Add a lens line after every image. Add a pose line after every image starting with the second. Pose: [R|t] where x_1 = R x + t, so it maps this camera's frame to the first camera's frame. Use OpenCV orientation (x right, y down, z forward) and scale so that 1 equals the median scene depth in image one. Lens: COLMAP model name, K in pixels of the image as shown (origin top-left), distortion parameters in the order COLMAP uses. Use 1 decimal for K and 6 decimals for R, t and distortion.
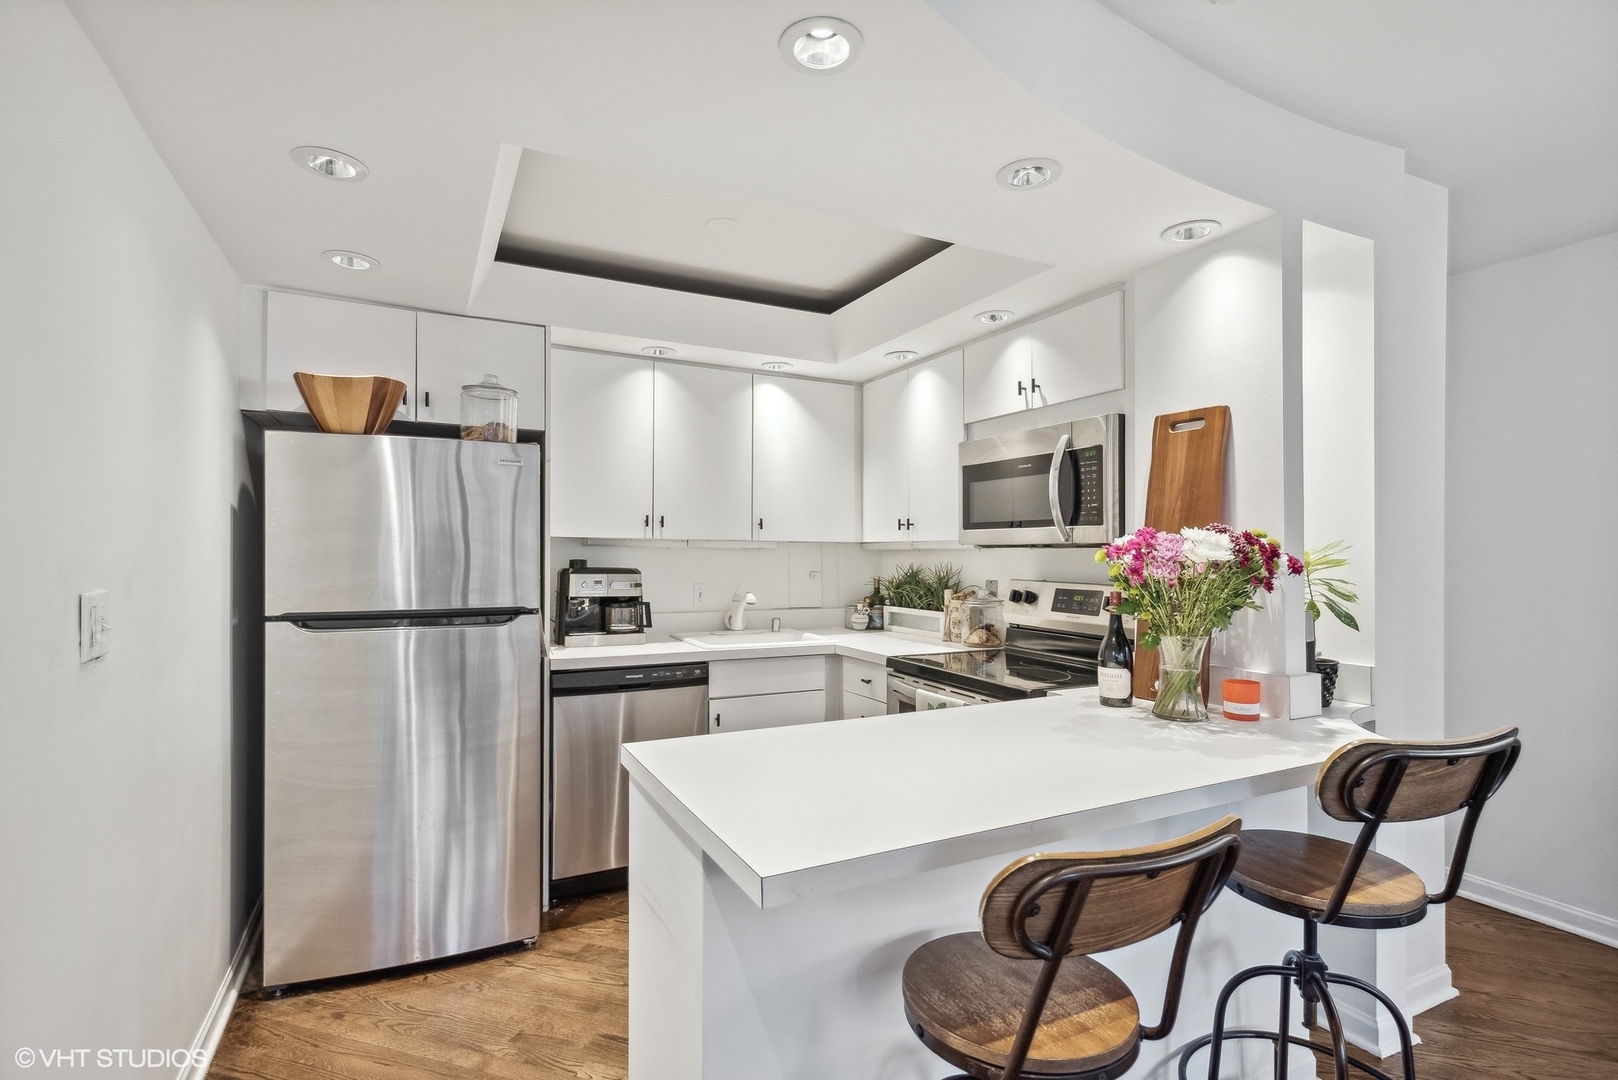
lens RADIAL K [[769.8, 0, 810.4], [0, 769.8, 533.5], [0, 0, 1]] dist [0.020003, -0.010347]
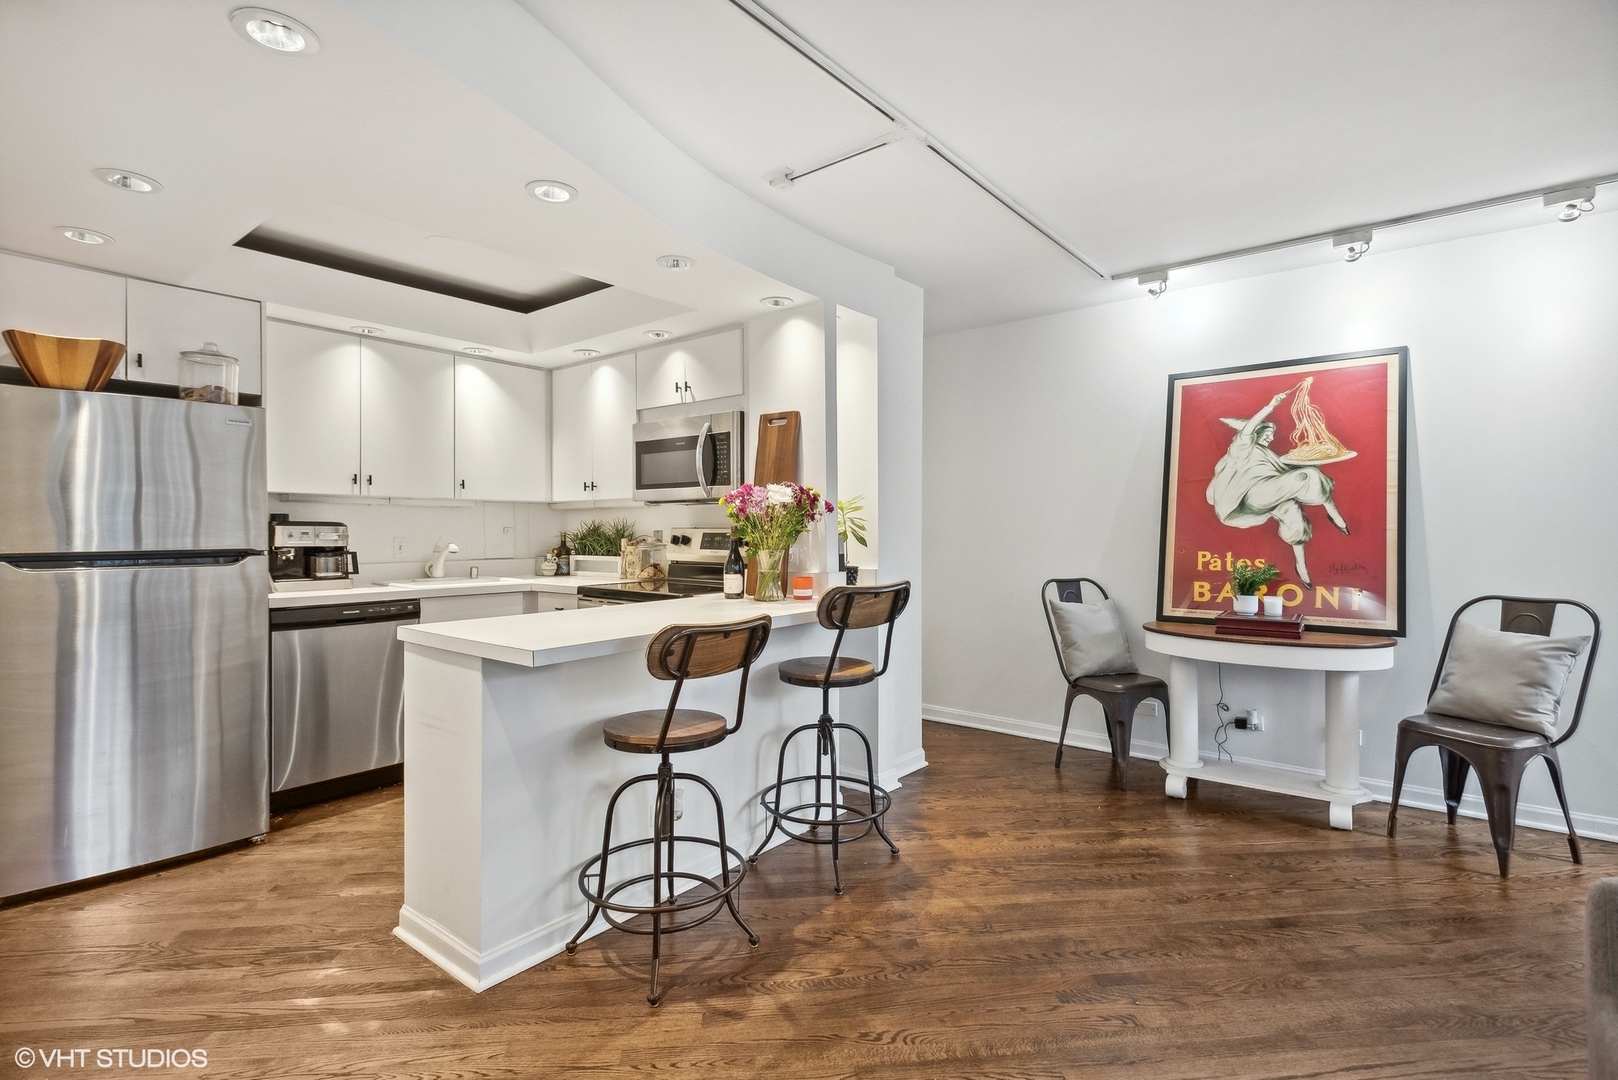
lens RADIAL K [[773.2, 0, 806.0], [0, 773.2, 530.0], [0, 0, 1]] dist [0.012605, -0.000351]
pose [[0.915647, -0.006599, 0.401928, -0.074451], [-0.003734, 0.999682, 0.024920, 0.031951], [-0.401965, -0.024319, 0.915332, -0.361784]]
